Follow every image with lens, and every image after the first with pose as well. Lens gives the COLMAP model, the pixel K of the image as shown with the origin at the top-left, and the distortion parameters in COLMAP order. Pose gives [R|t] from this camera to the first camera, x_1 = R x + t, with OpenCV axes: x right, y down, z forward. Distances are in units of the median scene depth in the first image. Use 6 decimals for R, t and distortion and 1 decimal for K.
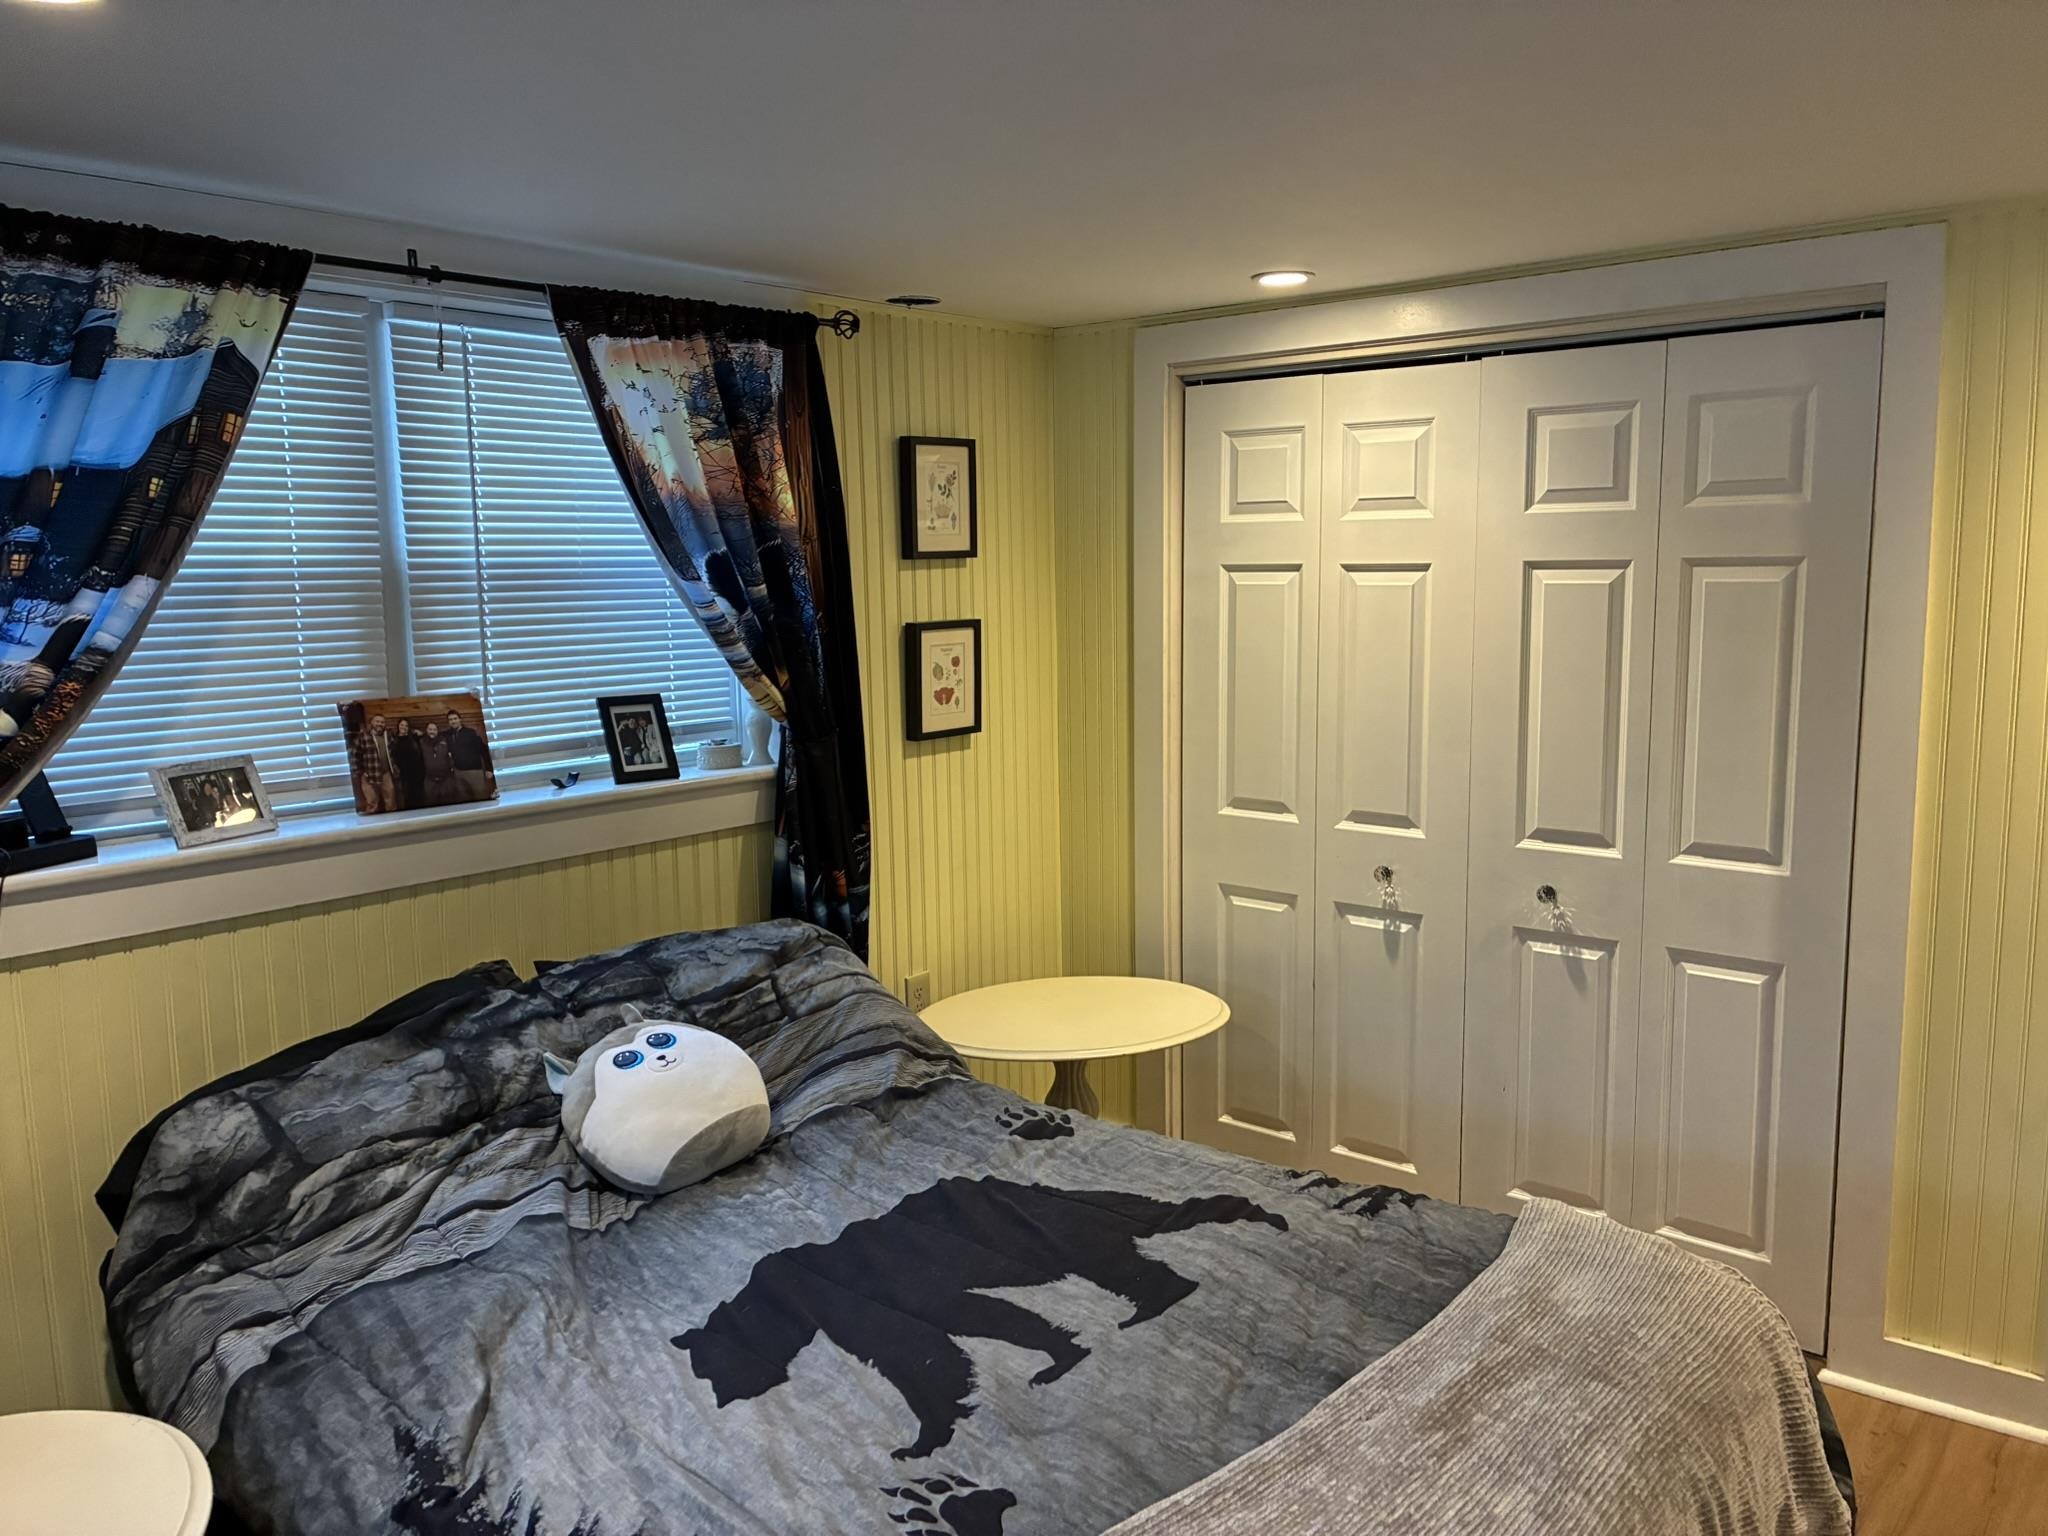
lens RADIAL K [[1543.6, 0, 1009.5], [0, 1543.6, 774.0], [0, 0, 1]] dist [0.061765, -0.078362]
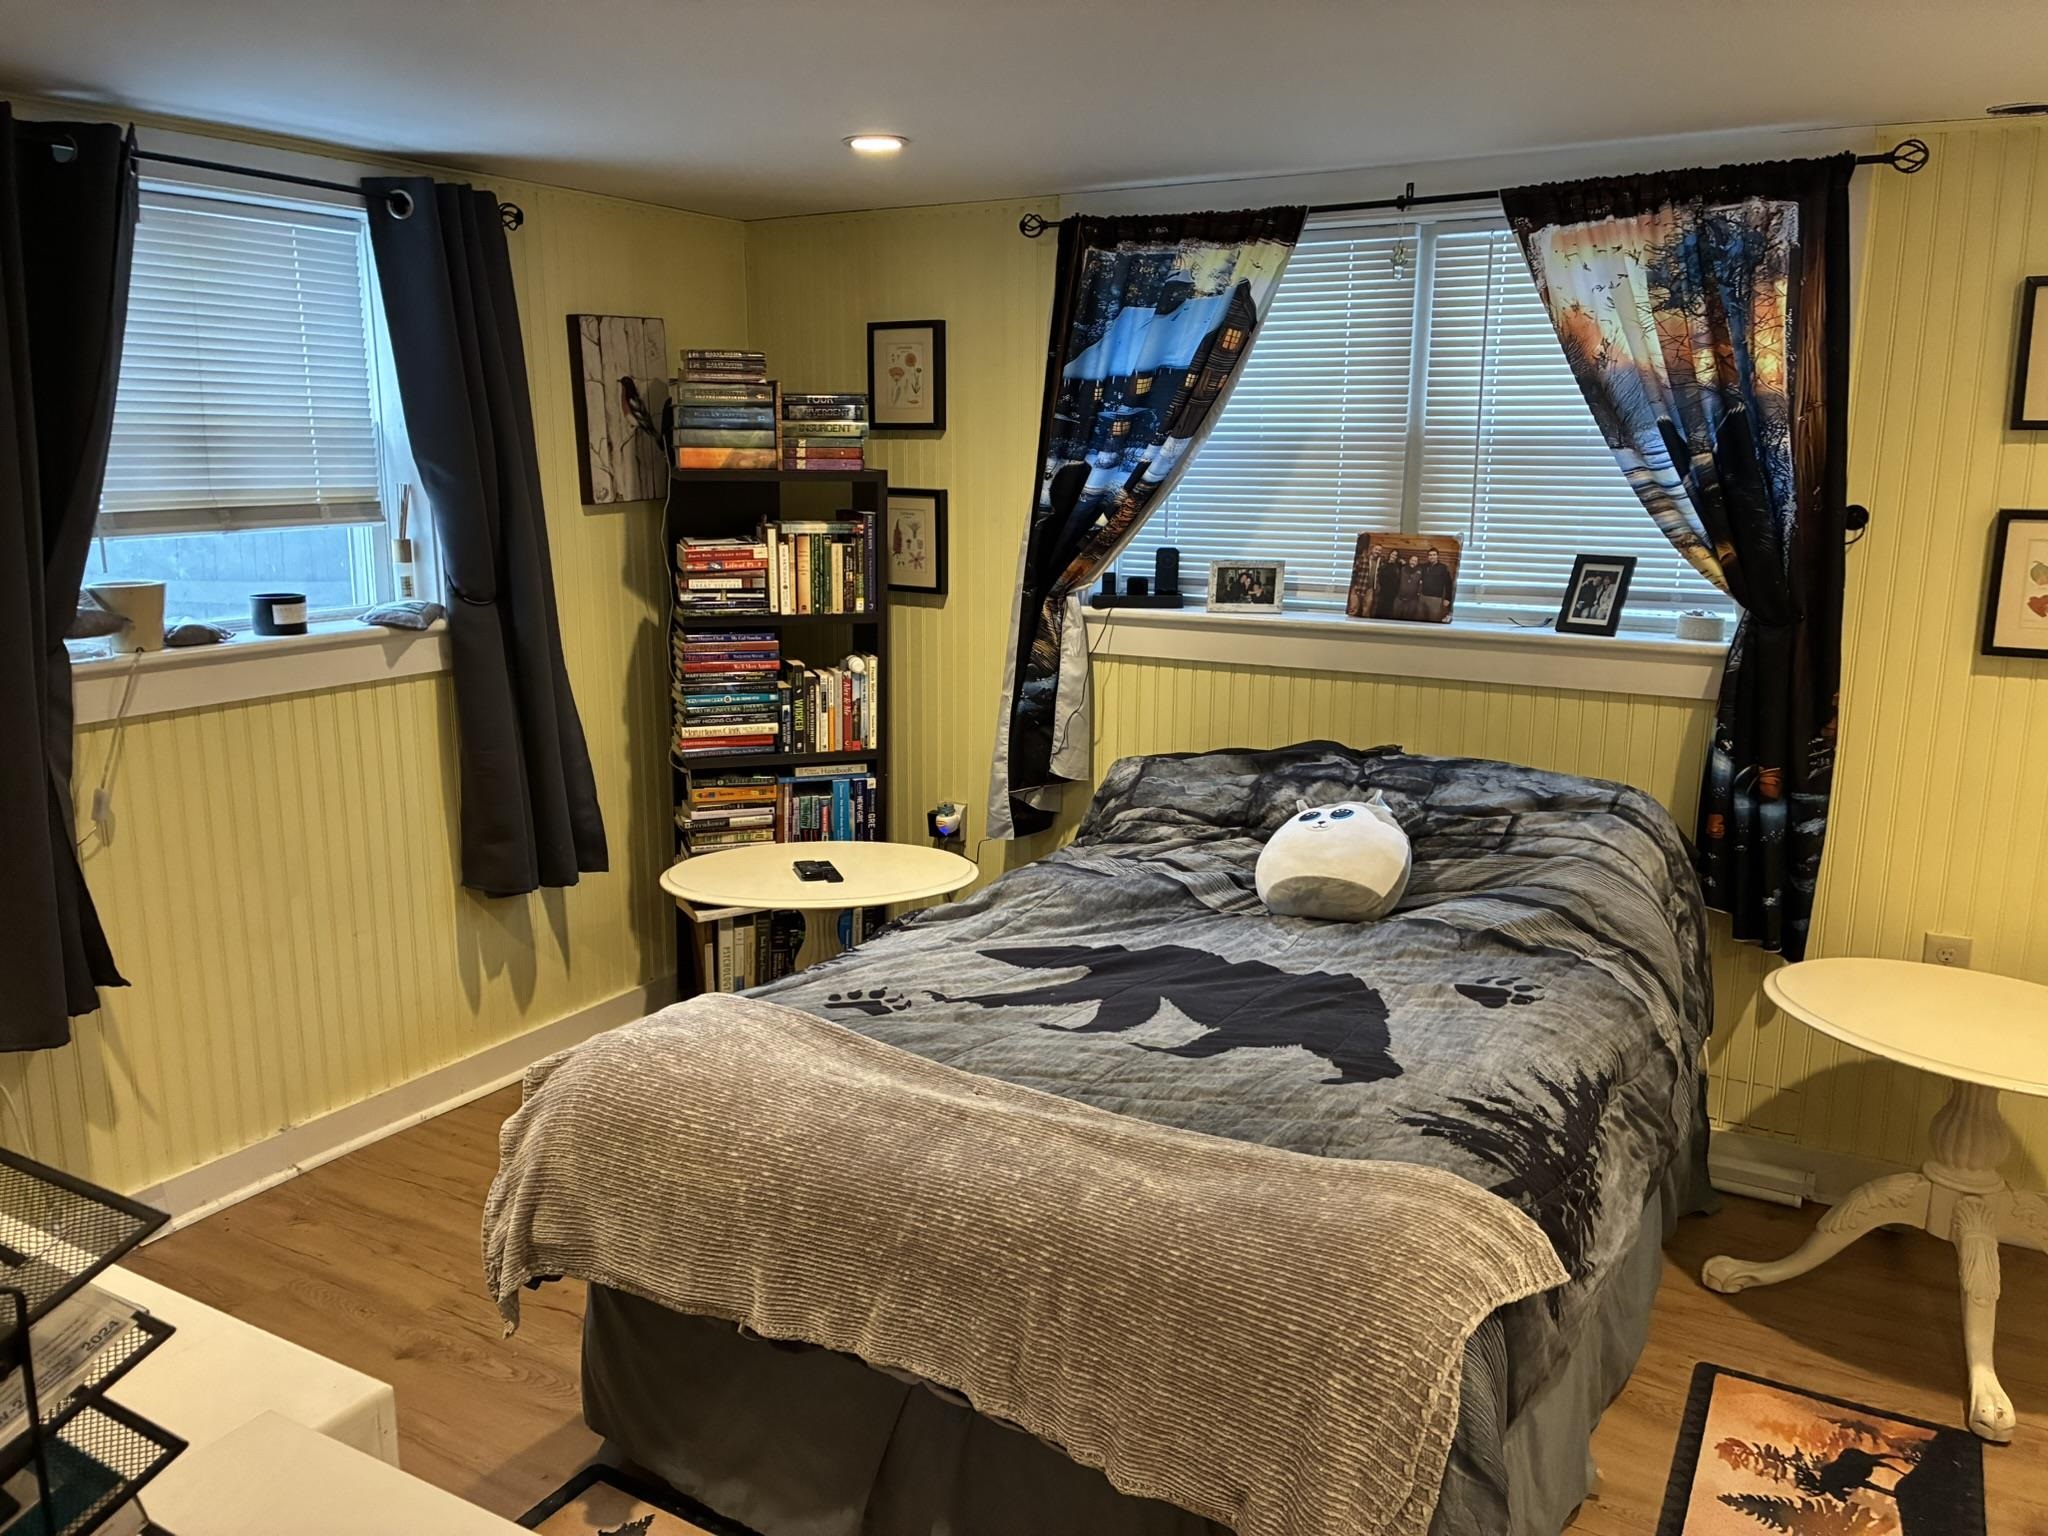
lens RADIAL K [[1543.6, 0, 1009.5], [0, 1543.6, 774.0], [0, 0, 1]] dist [0.061765, -0.078362]
pose [[0.184437, 0.224967, -0.956751, 0.857892], [-0.142380, 0.969298, 0.200470, -0.069258], [0.972477, 0.099248, 0.210805, 0.430879]]
